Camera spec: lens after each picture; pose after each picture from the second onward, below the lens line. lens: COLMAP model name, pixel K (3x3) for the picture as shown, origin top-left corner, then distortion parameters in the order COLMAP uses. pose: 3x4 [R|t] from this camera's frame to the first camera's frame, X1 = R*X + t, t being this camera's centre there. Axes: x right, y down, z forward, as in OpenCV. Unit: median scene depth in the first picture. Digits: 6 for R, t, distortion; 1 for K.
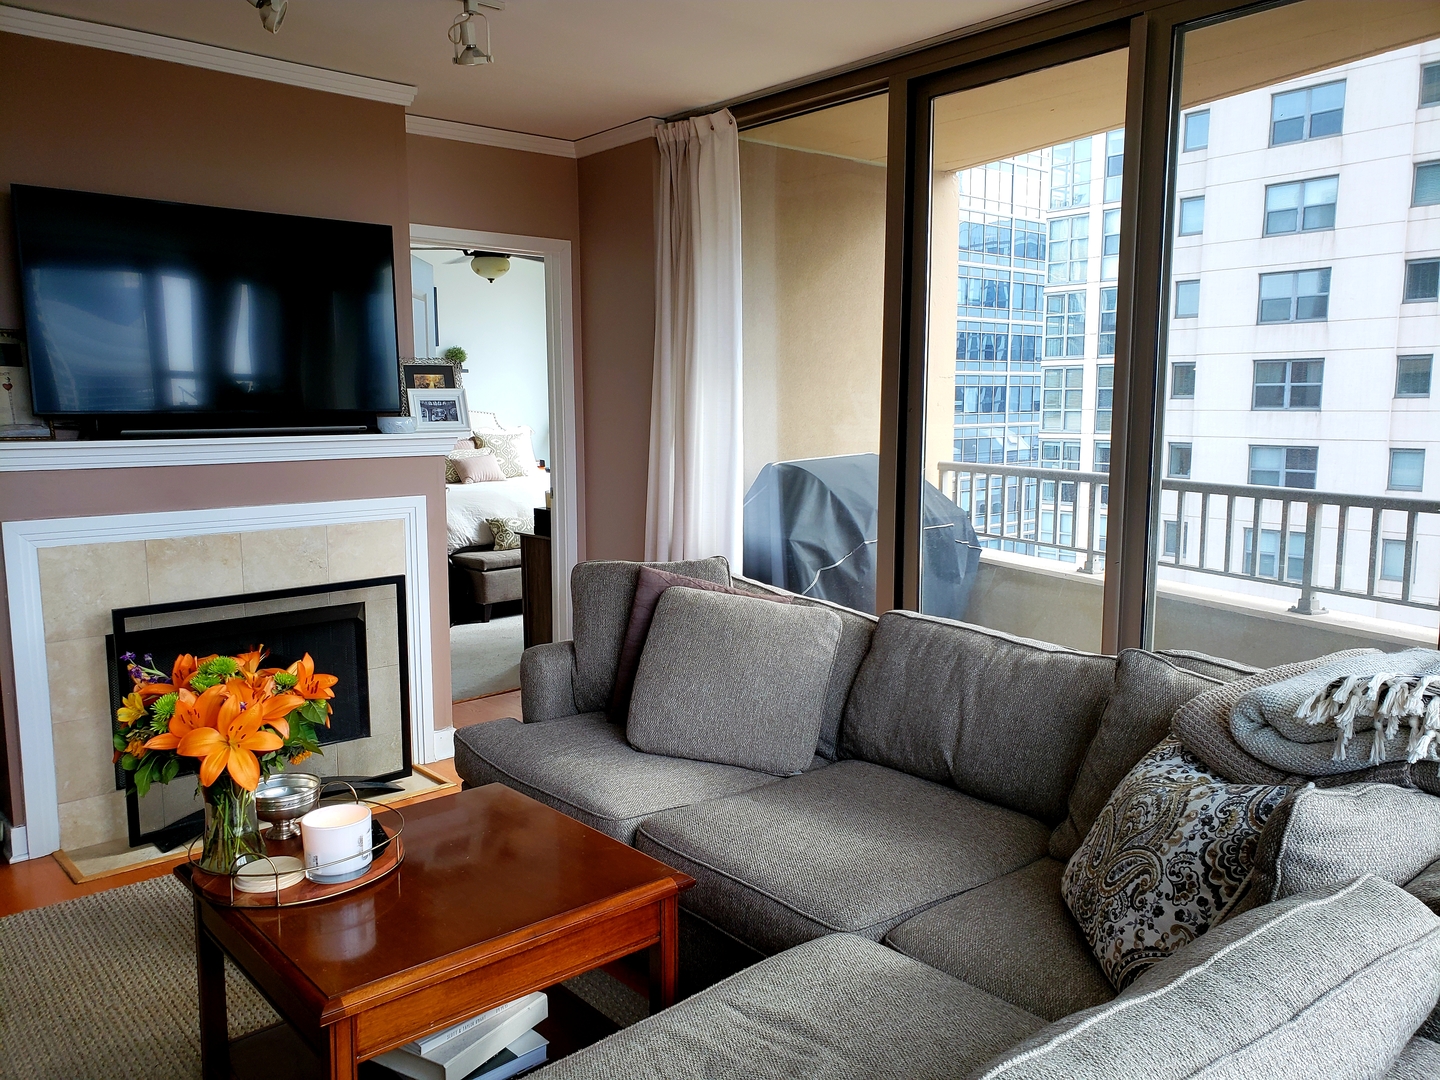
lens RADIAL K [[1132.0, 0, 721.4], [0, 1132.0, 543.4], [0, 0, 1]] dist [0.045835, -0.016367]
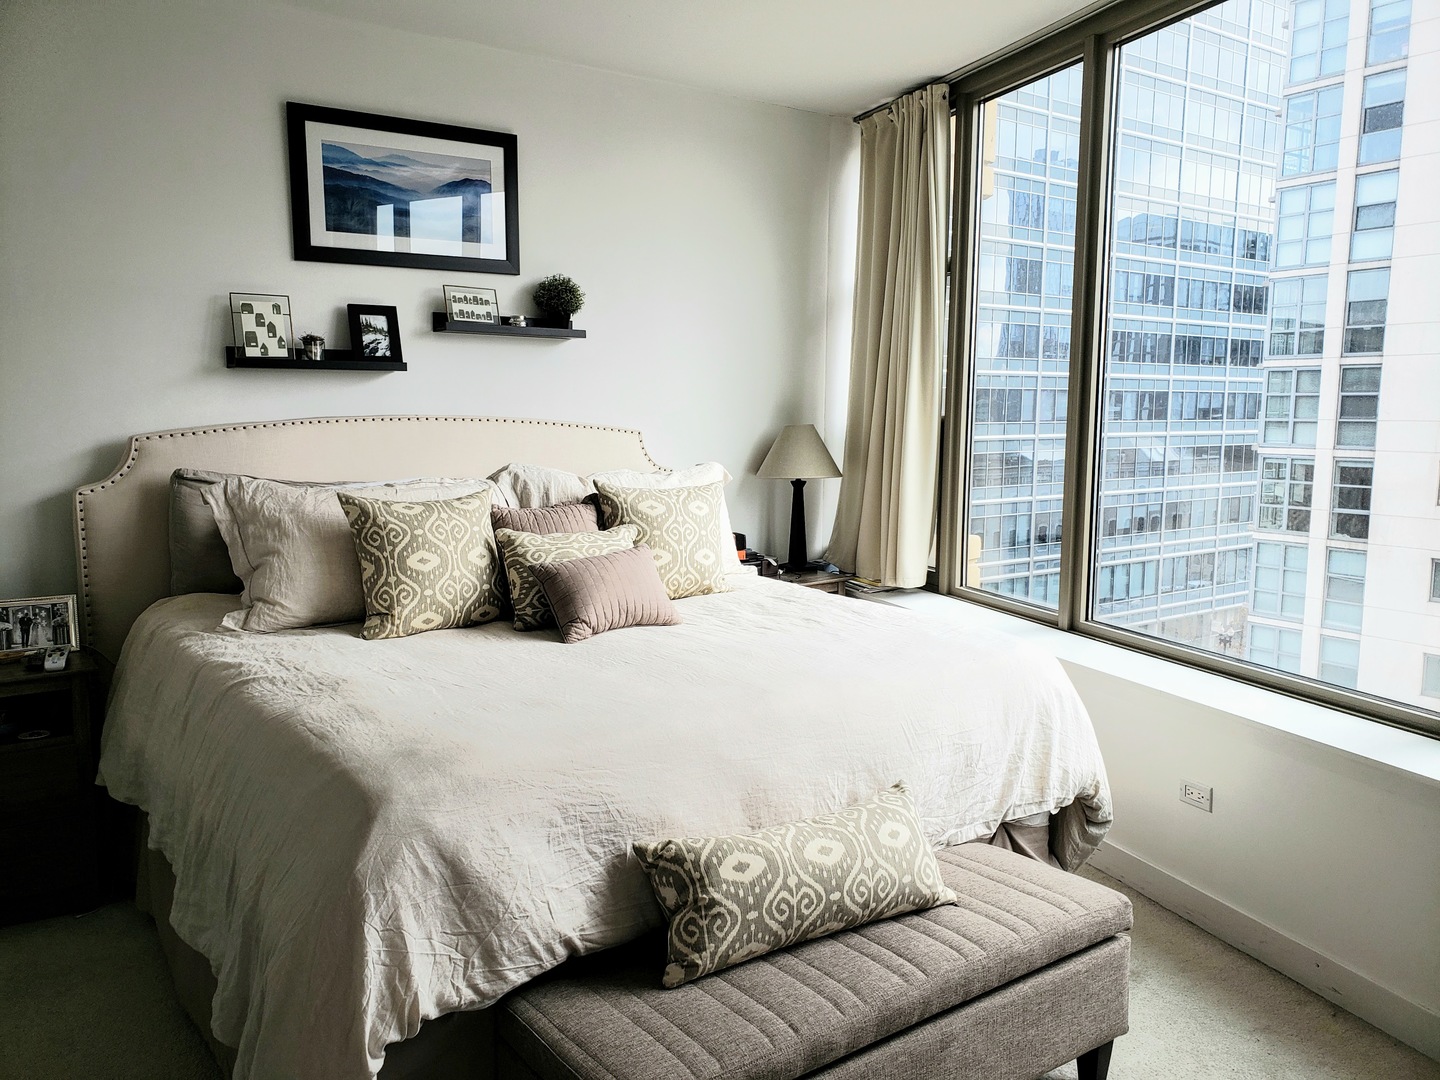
lens RADIAL K [[1132.0, 0, 719.4], [0, 1132.0, 541.4], [0, 0, 1]] dist [0.045835, -0.016367]
pose [[0.994338, 0.016041, -0.105048, -0.143677], [-0.016897, 0.999831, -0.007271, -0.081130], [0.104913, 0.009005, 0.994441, 0.658239]]
